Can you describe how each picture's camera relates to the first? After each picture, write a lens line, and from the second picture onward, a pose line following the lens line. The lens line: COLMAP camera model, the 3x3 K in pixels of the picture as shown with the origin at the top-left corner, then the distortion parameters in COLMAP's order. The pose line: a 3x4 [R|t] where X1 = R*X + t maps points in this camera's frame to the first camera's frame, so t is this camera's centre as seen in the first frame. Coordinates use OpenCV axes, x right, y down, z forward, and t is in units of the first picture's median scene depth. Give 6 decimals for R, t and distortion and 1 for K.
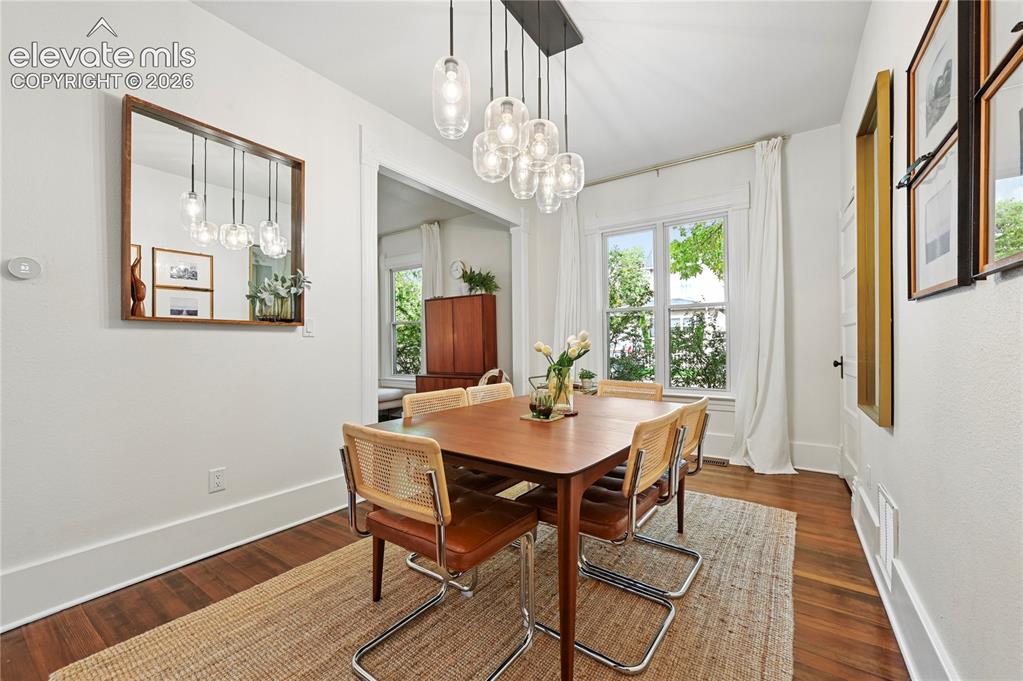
lens RADIAL K [[419.4, 0, 521.1], [0, 419.4, 342.2], [0, 0, 1]] dist [-0.000836, 0.000556]
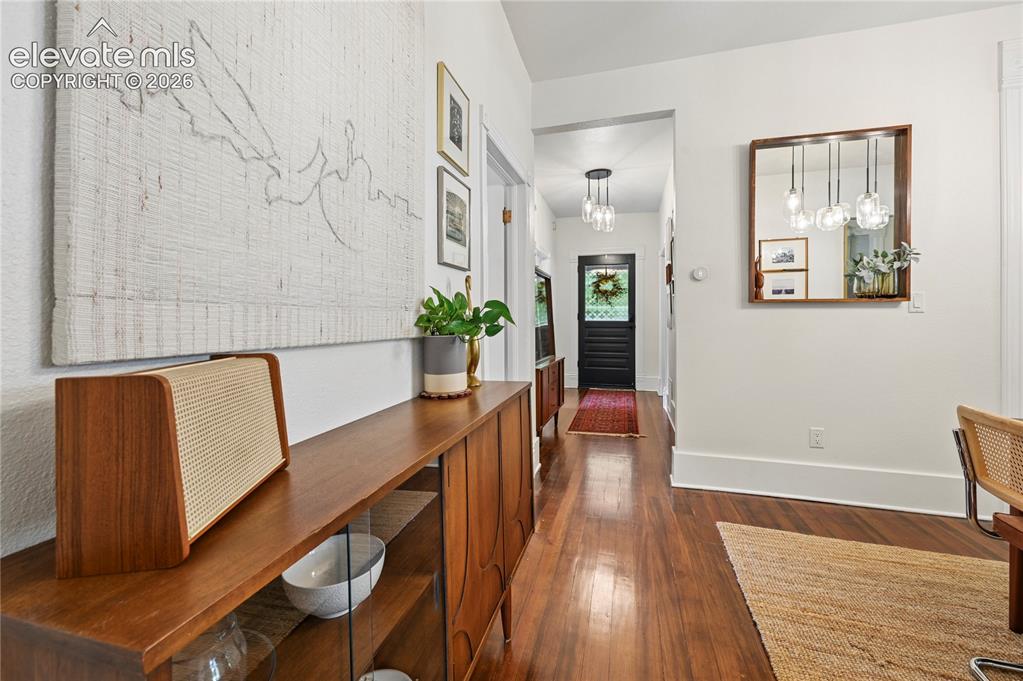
lens RADIAL K [[419.4, 0, 507.0], [0, 419.4, 318.4], [0, 0, 1]] dist [-0.000836, 0.000556]
pose [[0.317415, 0.003040, -0.948282, 0.086677], [-0.001124, 0.999995, 0.002830, -0.002060], [0.948286, 0.000167, 0.317417, -0.154941]]
